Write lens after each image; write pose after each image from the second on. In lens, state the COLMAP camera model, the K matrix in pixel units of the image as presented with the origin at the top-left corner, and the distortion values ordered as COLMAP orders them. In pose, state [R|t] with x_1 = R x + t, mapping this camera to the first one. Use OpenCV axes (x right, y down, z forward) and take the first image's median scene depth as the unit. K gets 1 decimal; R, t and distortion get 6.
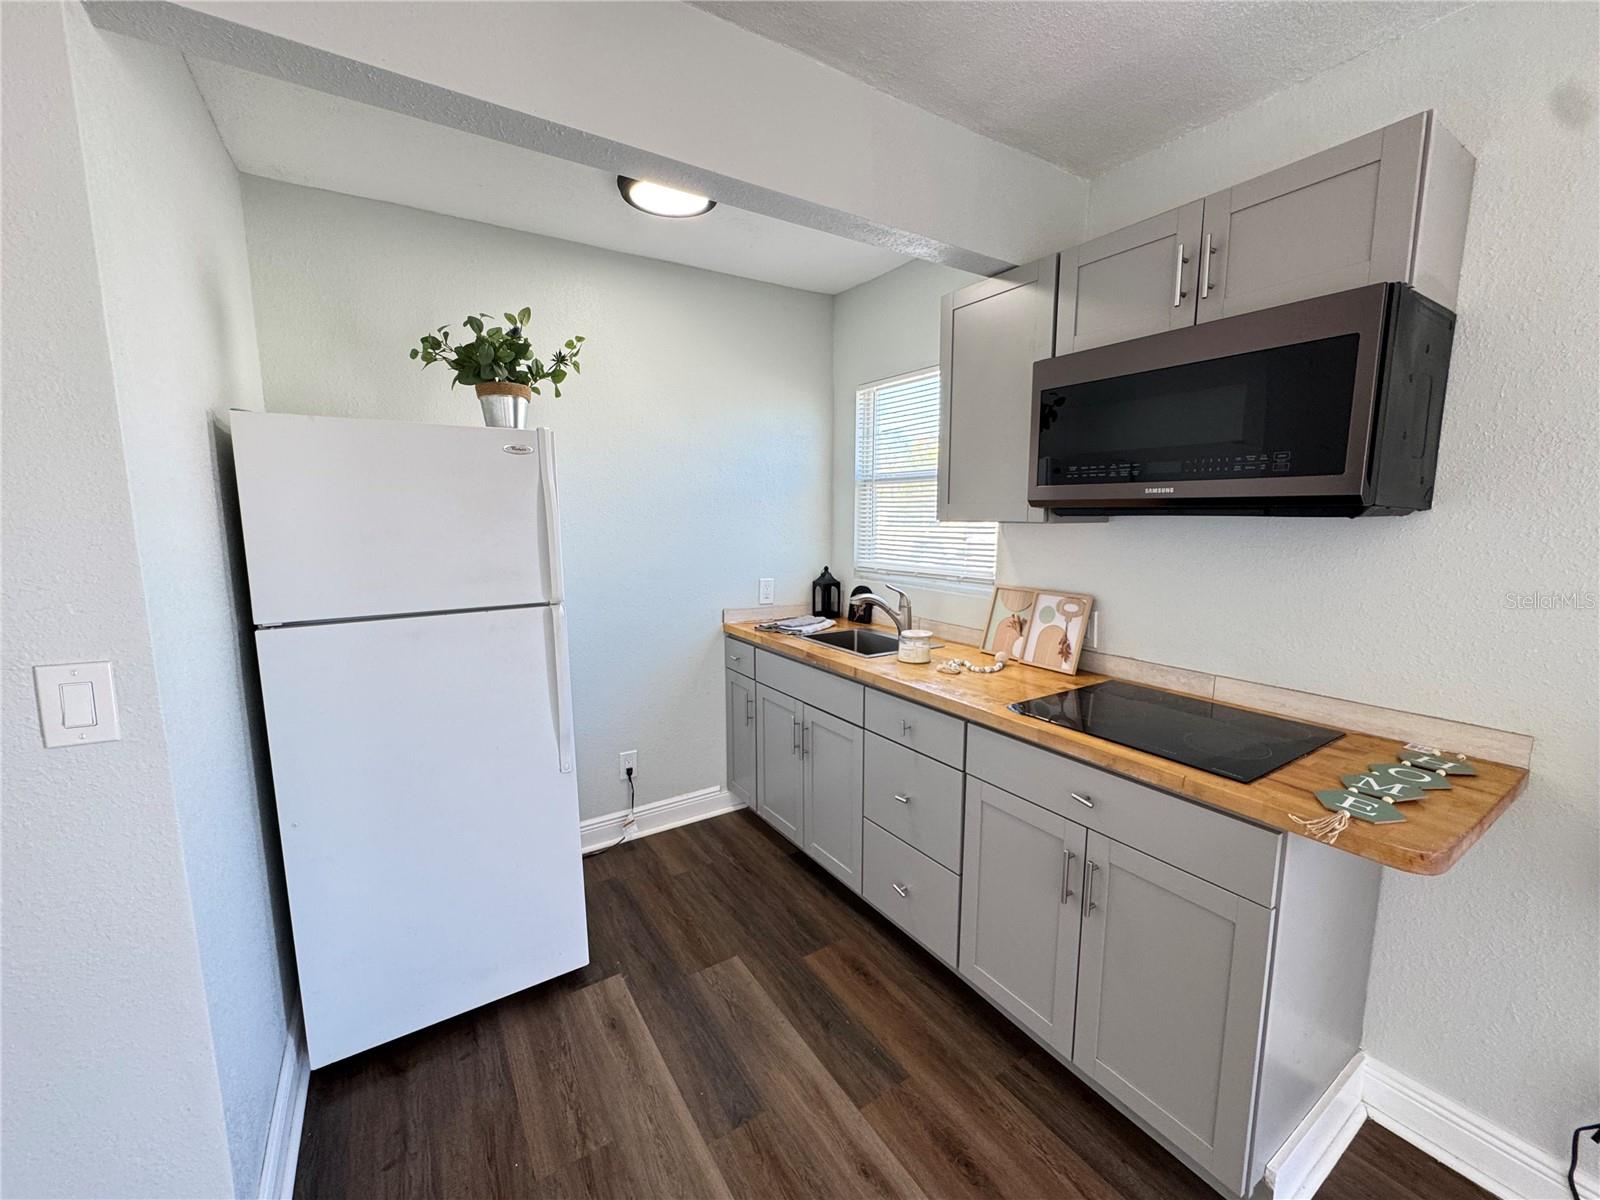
lens RADIAL K [[638.5, 0, 800.0], [0, 638.5, 600.0], [0, 0, 1]] dist [0.000509, 0.000012]
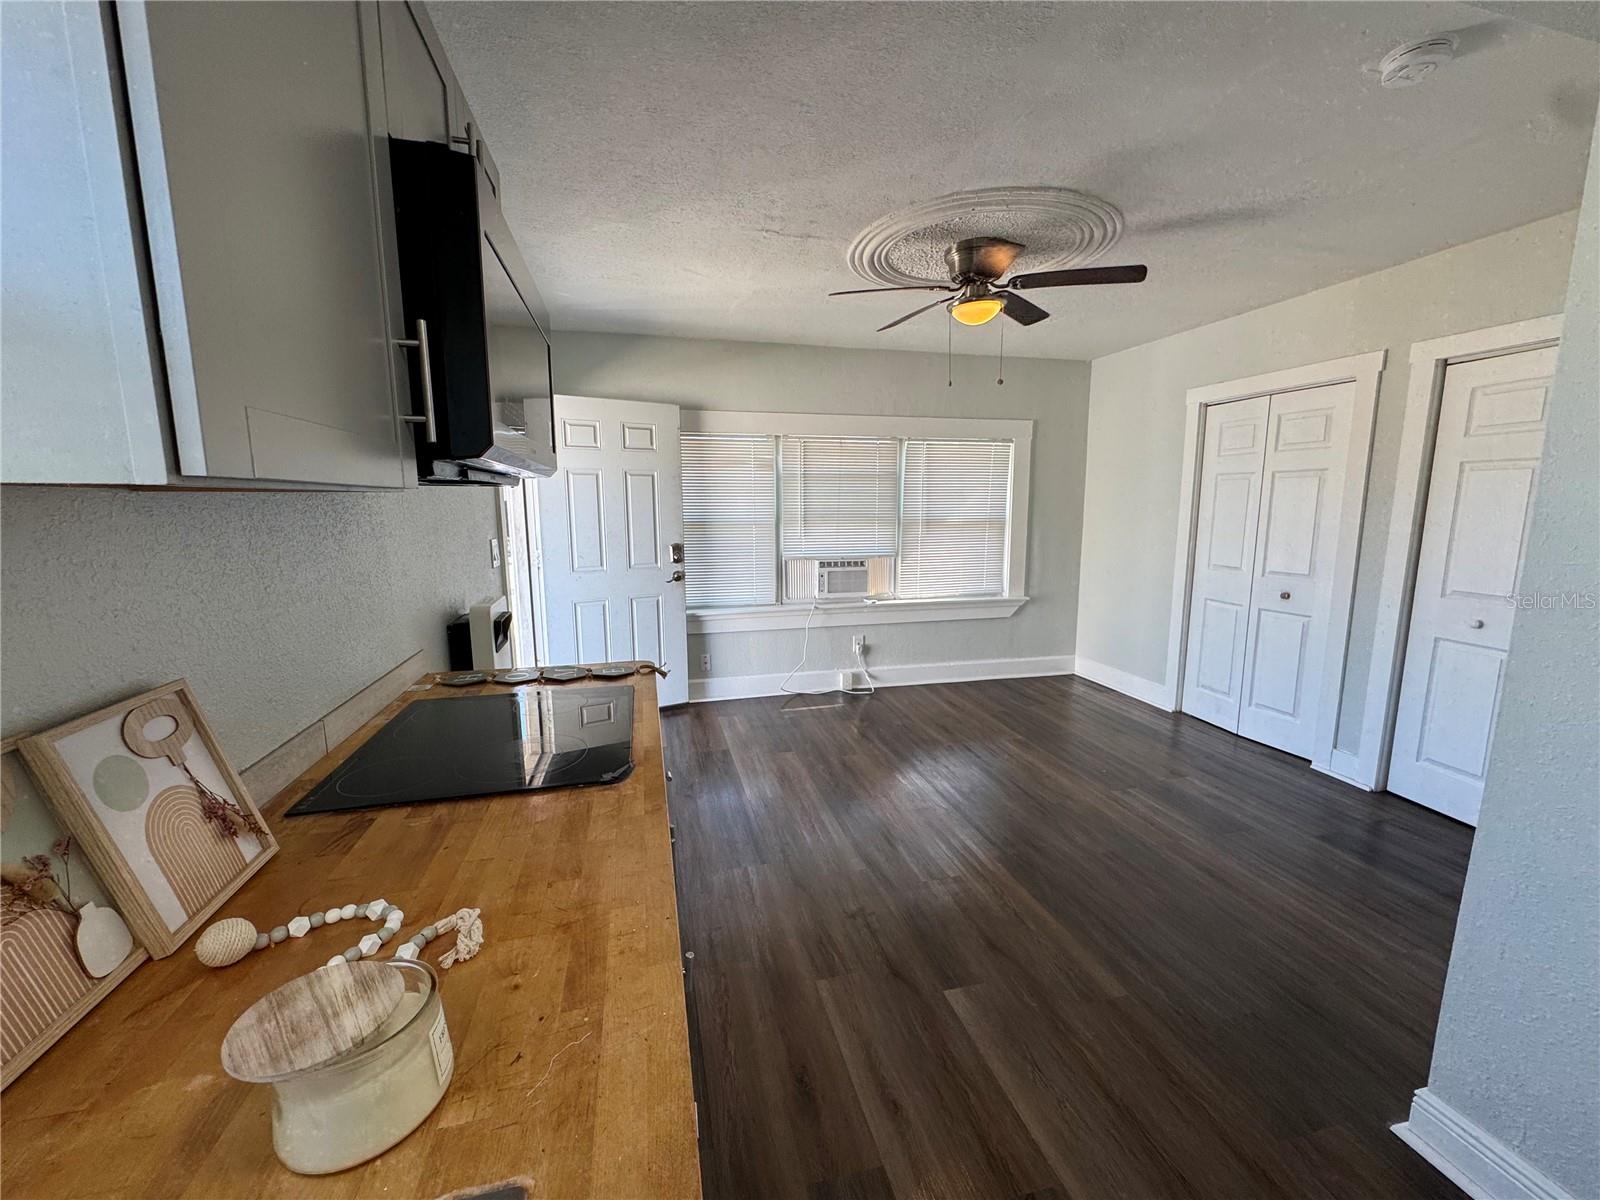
lens RADIAL K [[638.5, 0, 800.0], [0, 638.5, 600.0], [0, 0, 1]] dist [0.000509, 0.000012]
pose [[-0.946905, -0.043739, 0.318524, -0.039998], [0.050385, 0.958275, 0.281373, -0.173977], [-0.317540, 0.282482, -0.905192, 1.455846]]
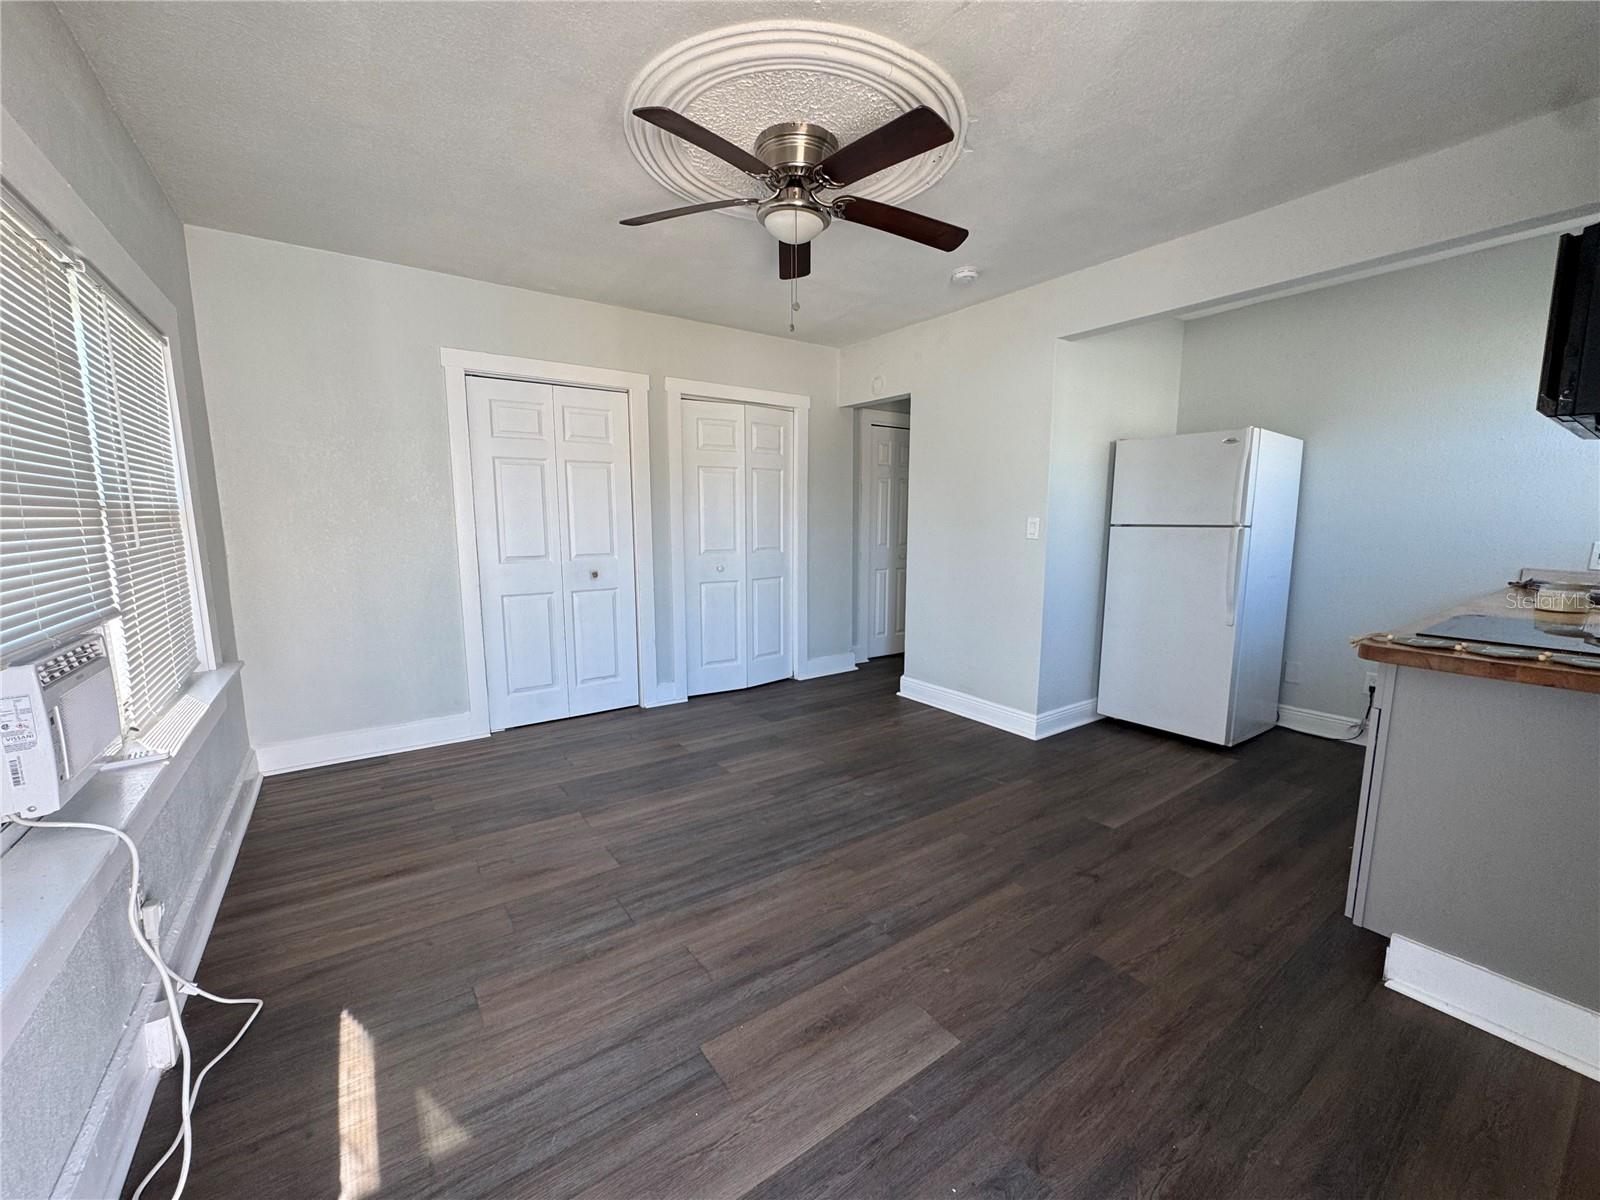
lens RADIAL K [[638.5, 0, 800.0], [0, 638.5, 600.0], [0, 0, 1]] dist [0.000509, 0.000012]
pose [[0.035218, 0.141333, -0.989335, 1.440435], [-0.143747, 0.980372, 0.134935, 0.144279], [0.988988, 0.137462, 0.054843, -0.303243]]
